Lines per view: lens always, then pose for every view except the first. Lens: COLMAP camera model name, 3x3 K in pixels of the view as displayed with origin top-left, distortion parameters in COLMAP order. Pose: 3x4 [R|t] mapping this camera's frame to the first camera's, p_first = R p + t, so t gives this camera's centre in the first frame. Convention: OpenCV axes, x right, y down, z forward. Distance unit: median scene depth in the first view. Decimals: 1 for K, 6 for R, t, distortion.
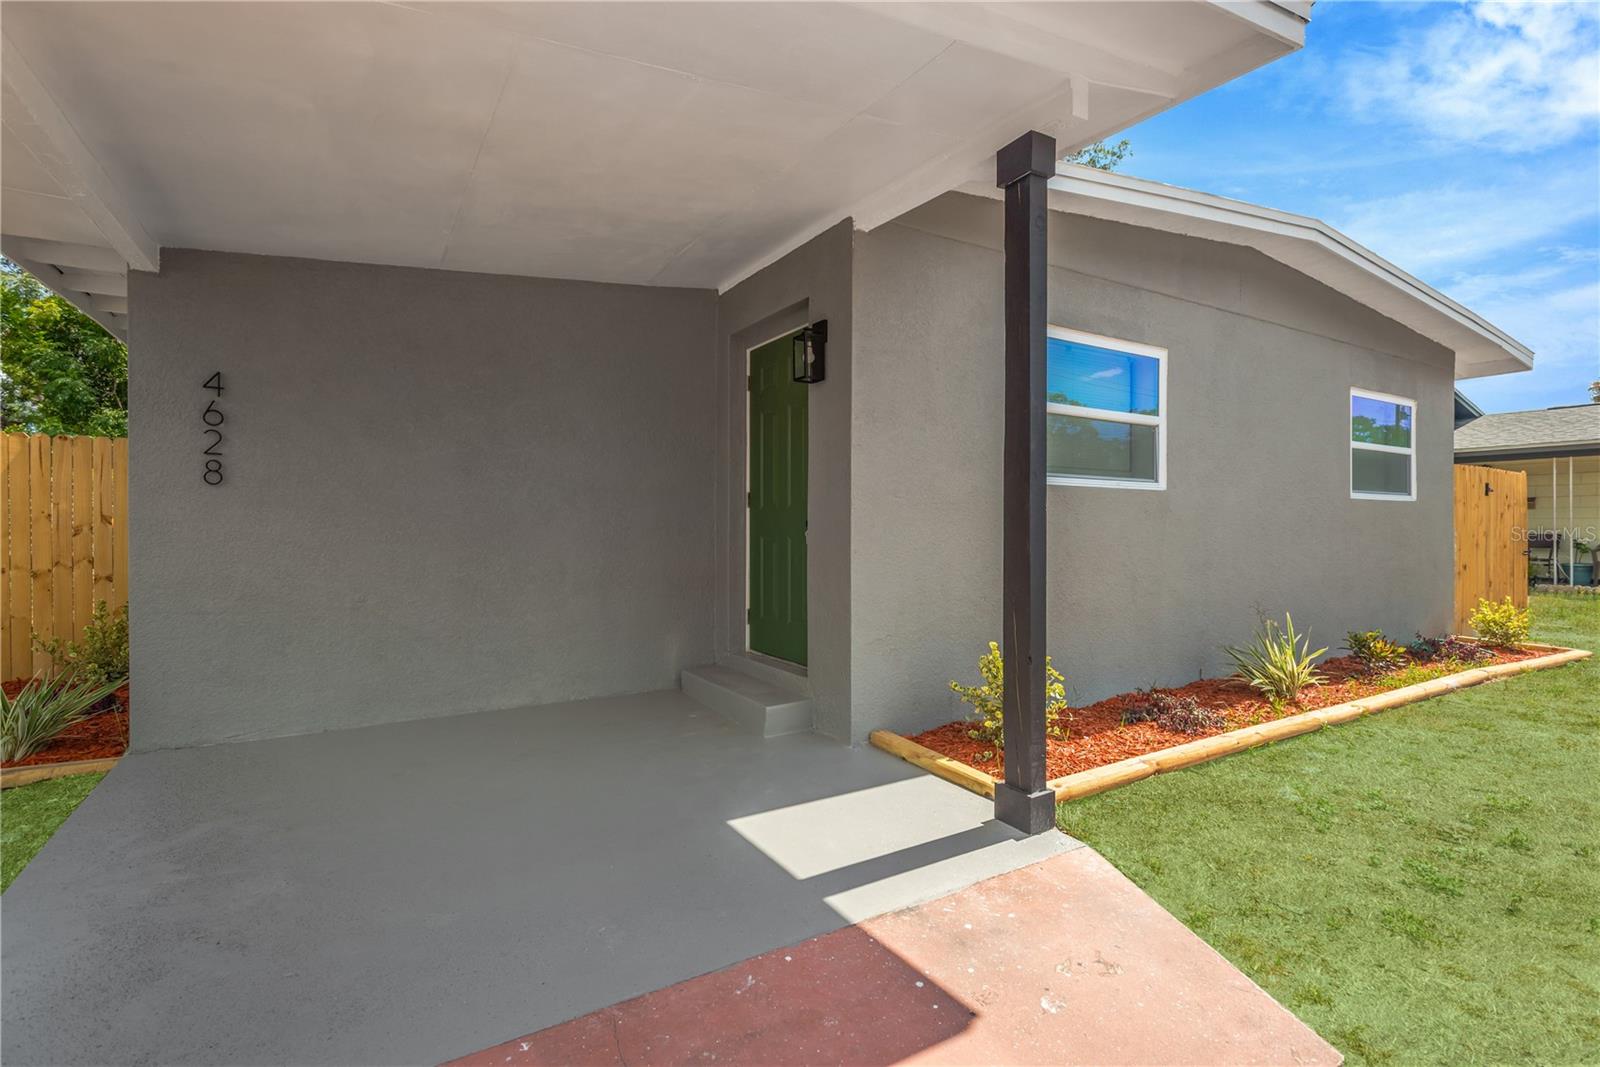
lens RADIAL K [[768.2, 0, 800.0], [0, 768.2, 533.5], [0, 0, 1]] dist [0.020538, 0.000066]
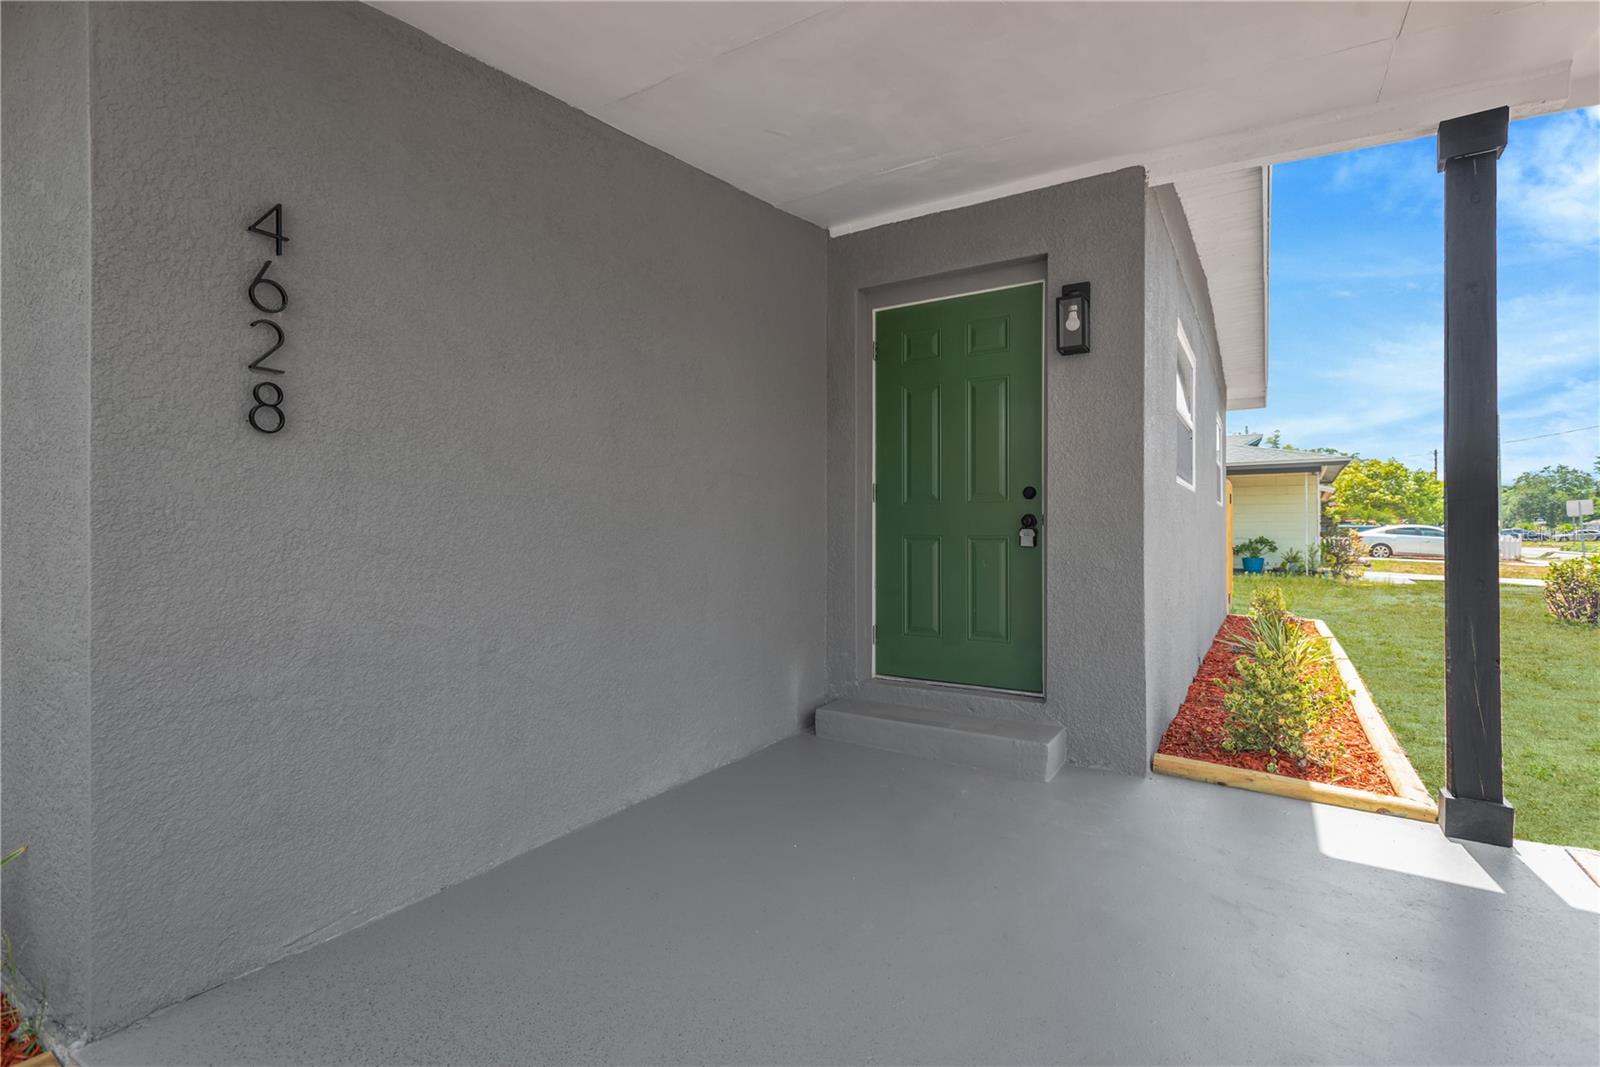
lens RADIAL K [[754.9, 0, 796.1], [0, 754.9, 537.9], [0, 0, 1]] dist [-0.002584, -0.001142]
pose [[0.889348, -0.004221, 0.457211, -0.556632], [0.003584, 0.999991, 0.002261, 0.002199], [-0.457217, -0.000372, 0.889355, 0.352502]]
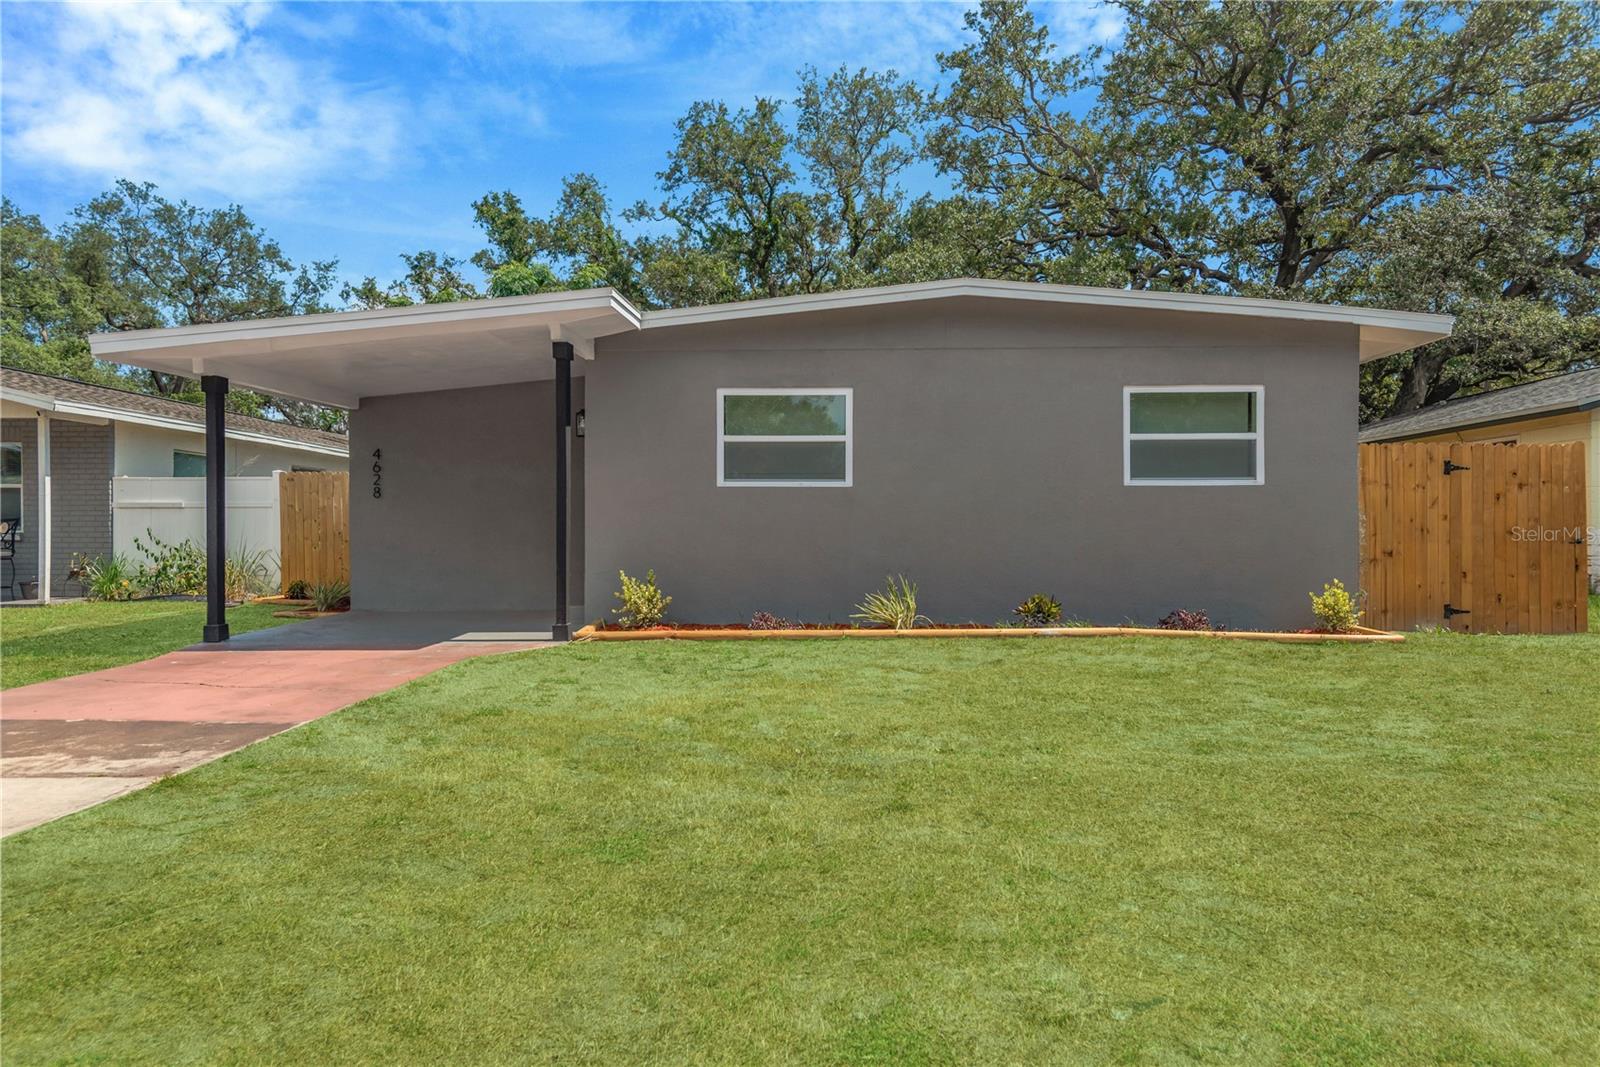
lens RADIAL K [[1092.5, 0, 800.0], [0, 1092.5, 533.5], [0, 0, 1]] dist [0.070650, -0.048634]
pose [[0.831679, -0.001990, -0.555253, 1.720482], [-0.001575, 0.999981, -0.005944, 0.048872], [0.555254, 0.005818, 0.831660, -0.833155]]
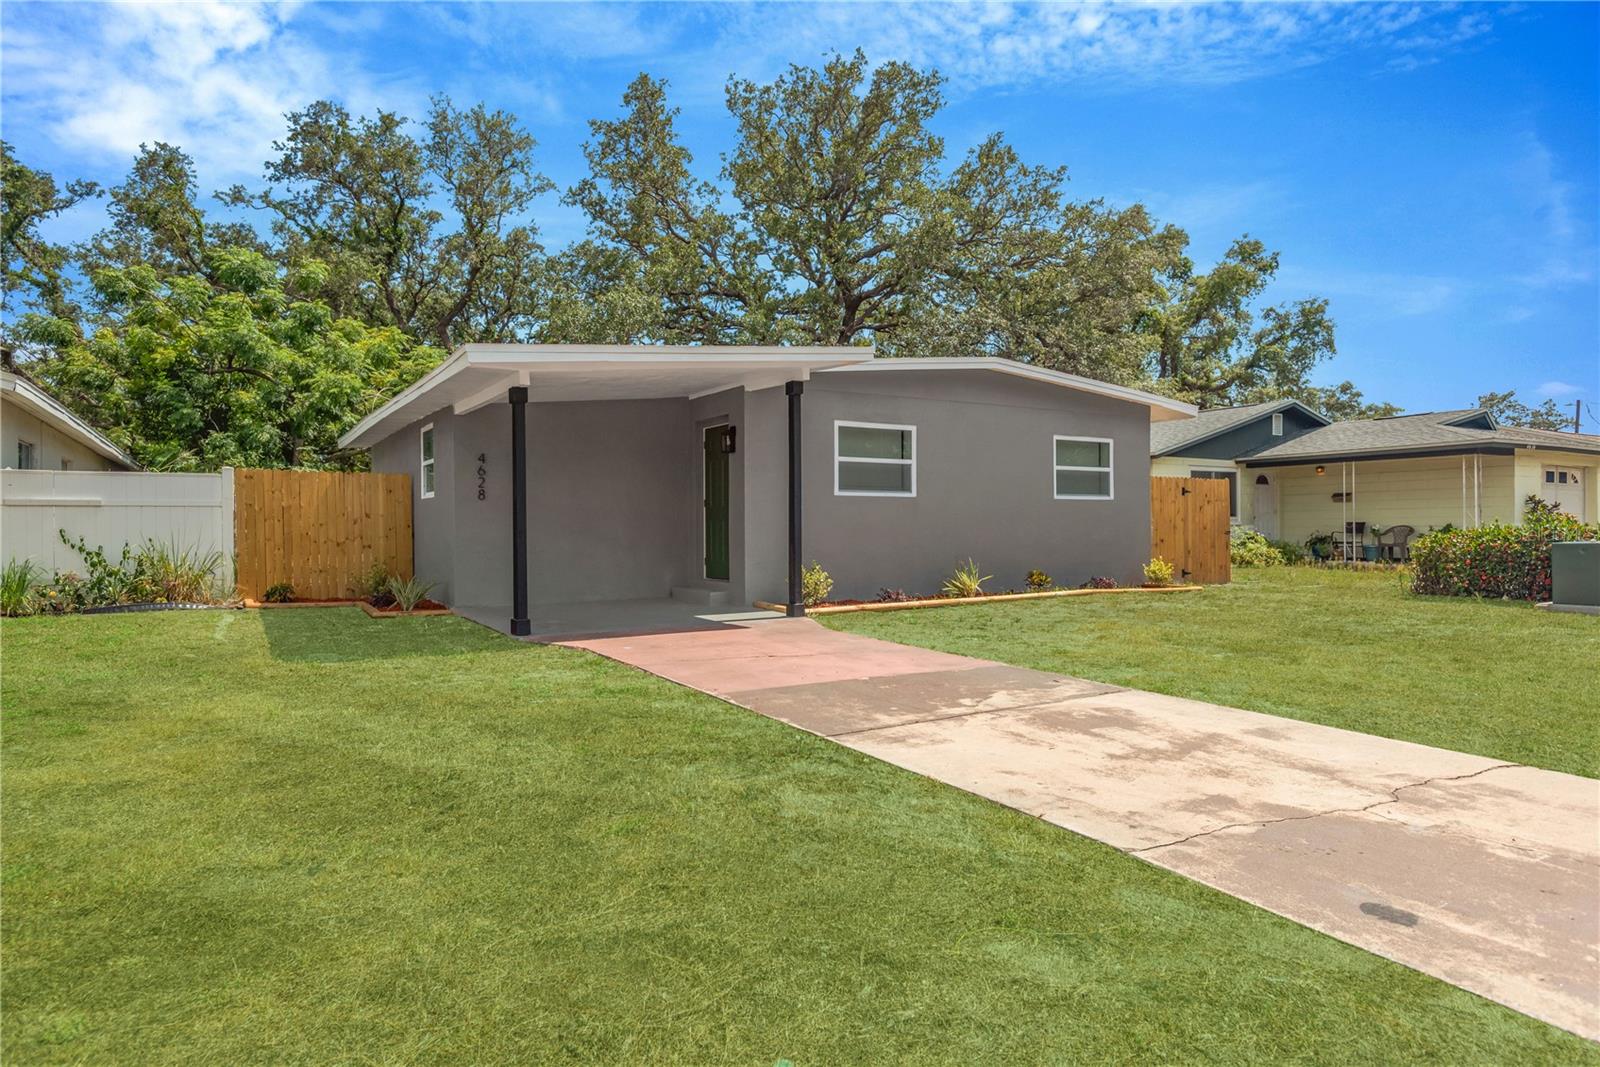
lens RADIAL K [[977.8, 0, 800.0], [0, 977.8, 533.5], [0, 0, 1]] dist [0.026499, -0.001754]
pose [[0.999972, -0.007441, 0.000098, 0.199335], [0.007441, 0.999969, -0.002392, 0.047342], [-0.000080, 0.002393, 0.999997, -1.707413]]
